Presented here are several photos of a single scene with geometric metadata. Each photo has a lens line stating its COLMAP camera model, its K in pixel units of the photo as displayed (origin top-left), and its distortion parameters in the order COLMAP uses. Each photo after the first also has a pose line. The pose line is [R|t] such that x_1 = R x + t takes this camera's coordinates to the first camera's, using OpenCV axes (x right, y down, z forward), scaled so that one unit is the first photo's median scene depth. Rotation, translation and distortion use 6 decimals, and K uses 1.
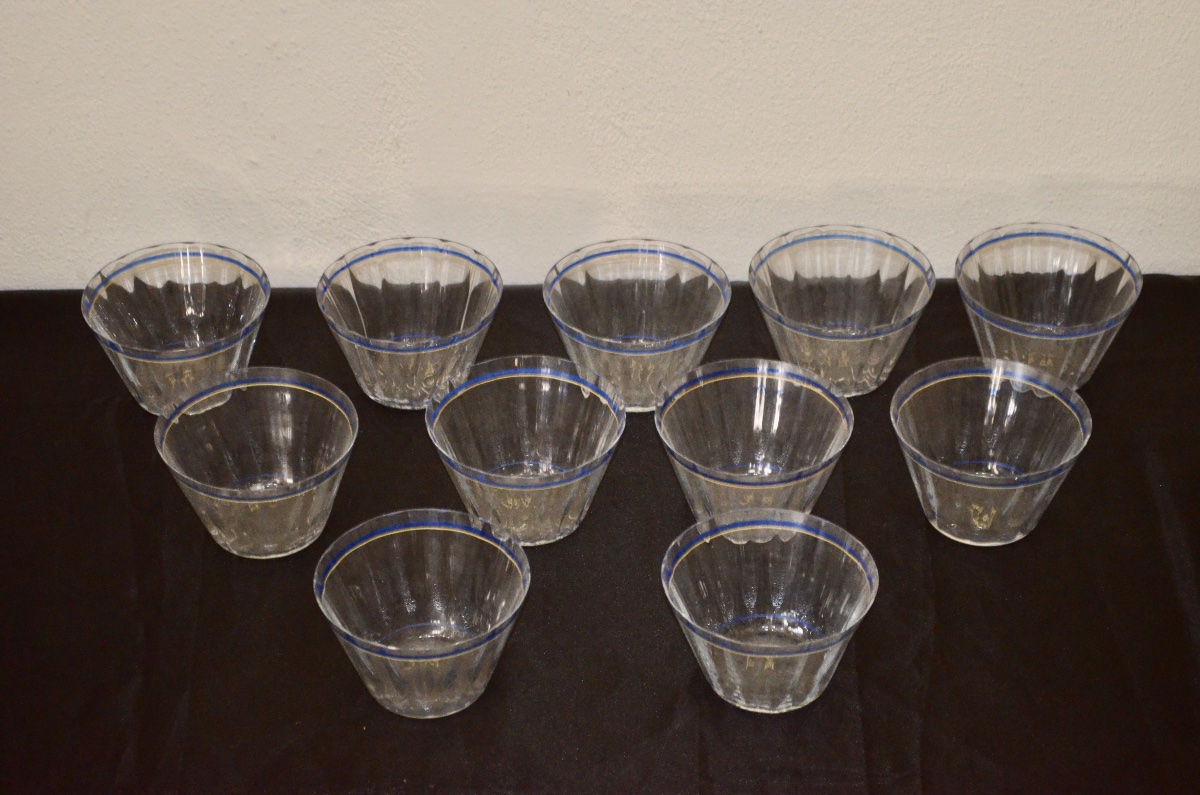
lens RADIAL K [[2768.8, 0, 600.0], [0, 2768.8, 397.5], [0, 0, 1]] dist [0.074118, -0.005072]
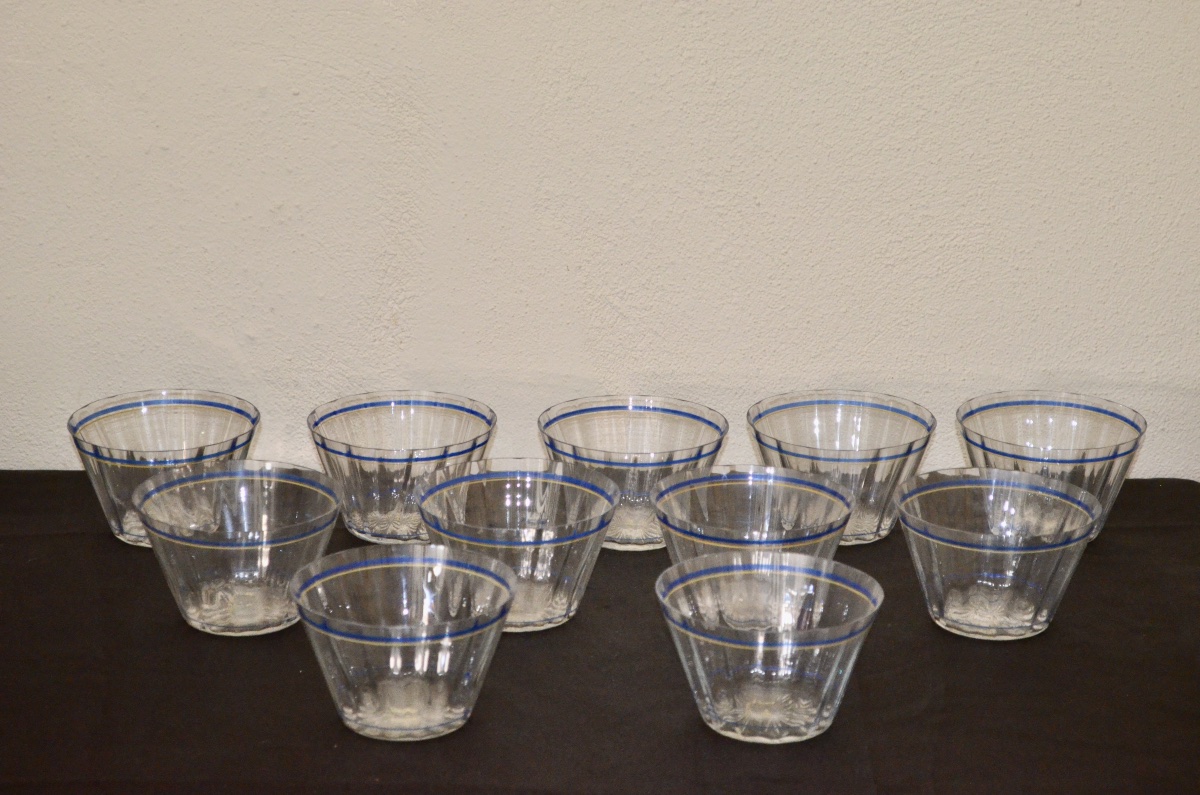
lens RADIAL K [[2768.8, 0, 600.0], [0, 2768.8, 397.5], [0, 0, 1]] dist [0.074118, -0.005072]
pose [[0.999833, 0.018260, -0.001067, 0.002300], [-0.017591, 0.943928, -0.329683, 0.265656], [-0.005013, 0.329647, 0.944091, 0.065716]]
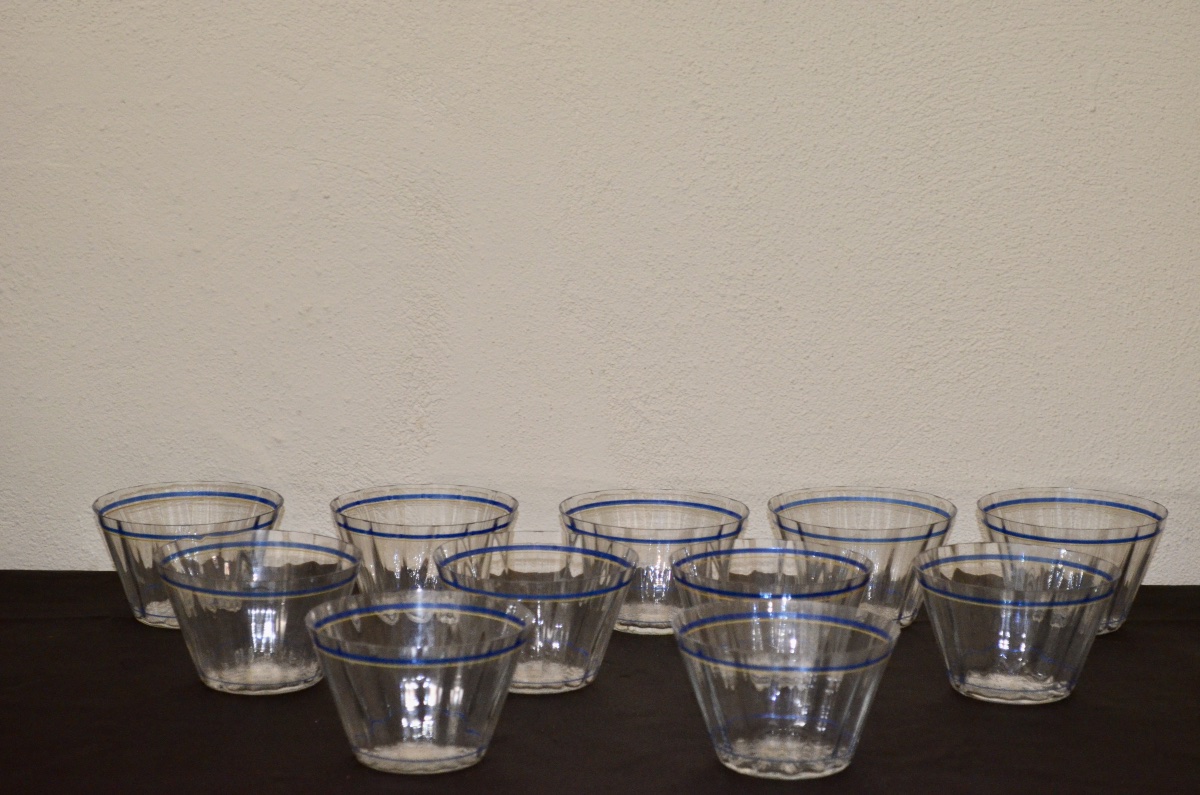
lens RADIAL K [[2768.8, 0, 600.0], [0, 2768.8, 397.5], [0, 0, 1]] dist [0.074118, -0.005072]
pose [[0.999549, 0.021272, -0.021204, 0.013411], [-0.028530, 0.893111, -0.448930, 0.354562], [0.009388, 0.449333, 0.893315, 0.095922]]
